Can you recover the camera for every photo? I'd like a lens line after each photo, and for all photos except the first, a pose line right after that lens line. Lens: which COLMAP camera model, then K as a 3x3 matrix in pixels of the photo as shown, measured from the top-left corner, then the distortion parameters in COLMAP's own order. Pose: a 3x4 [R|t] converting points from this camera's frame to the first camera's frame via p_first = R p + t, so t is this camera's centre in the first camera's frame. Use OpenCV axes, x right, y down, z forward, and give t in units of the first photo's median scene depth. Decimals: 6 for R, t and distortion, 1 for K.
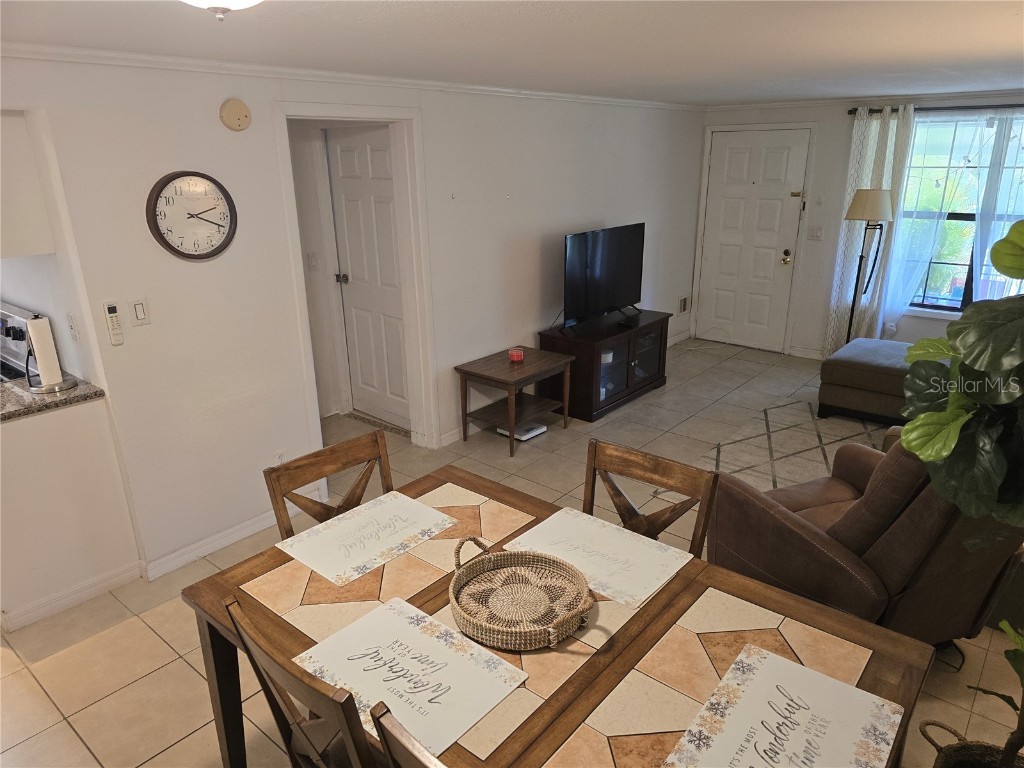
lens RADIAL K [[692.1, 0, 517.5], [0, 692.1, 384.9], [0, 0, 1]] dist [0.027365, -0.004593]
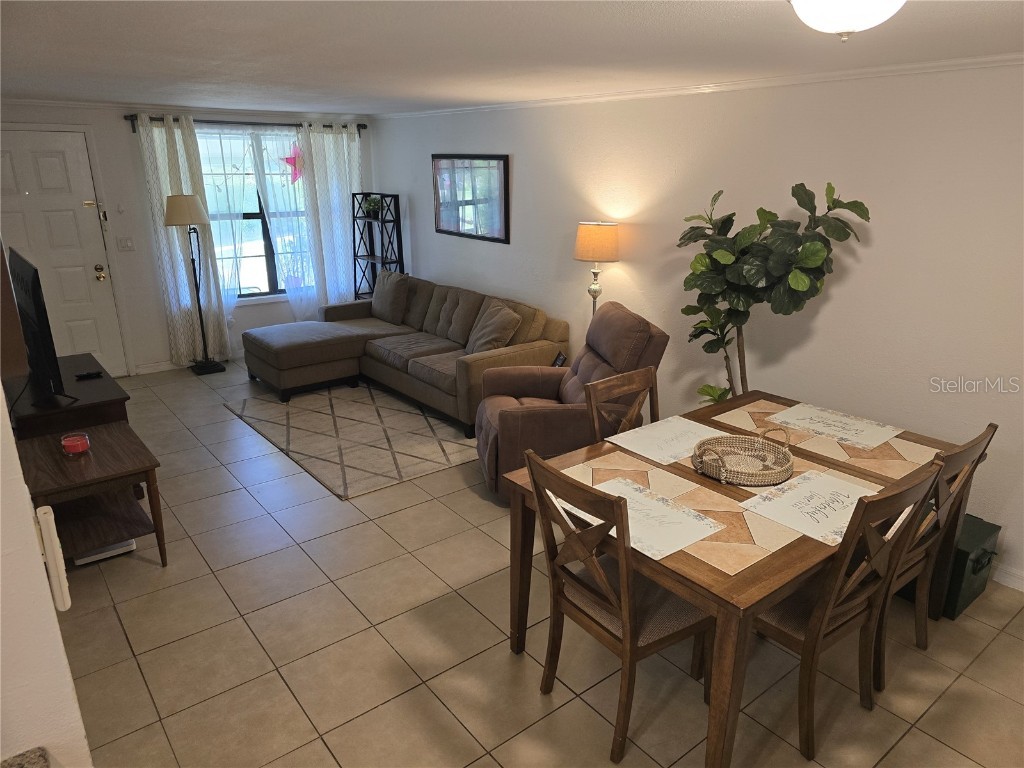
lens RADIAL K [[692.1, 0, 517.5], [0, 692.1, 384.9], [0, 0, 1]] dist [0.027365, -0.004593]
pose [[0.205696, -0.293526, 0.933559, -0.543567], [0.307677, 0.924981, 0.223037, -0.118675], [-0.928991, 0.241357, 0.280576, 0.384625]]
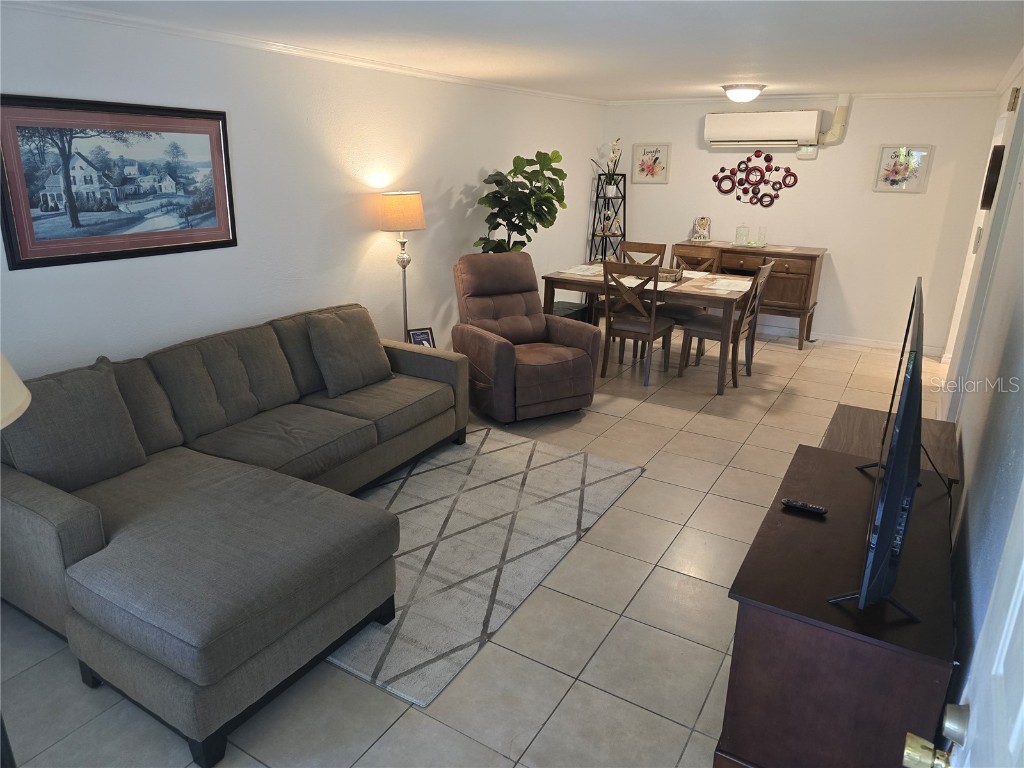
lens RADIAL K [[696.8, 0, 512.2], [0, 696.8, 365.8], [0, 0, 1]] dist [0.068257, -0.000644]
pose [[-0.988748, 0.031161, -0.146307, 0.455177], [-0.061380, 0.807422, 0.586772, -0.470953], [0.136416, 0.589150, -0.796425, 1.454969]]
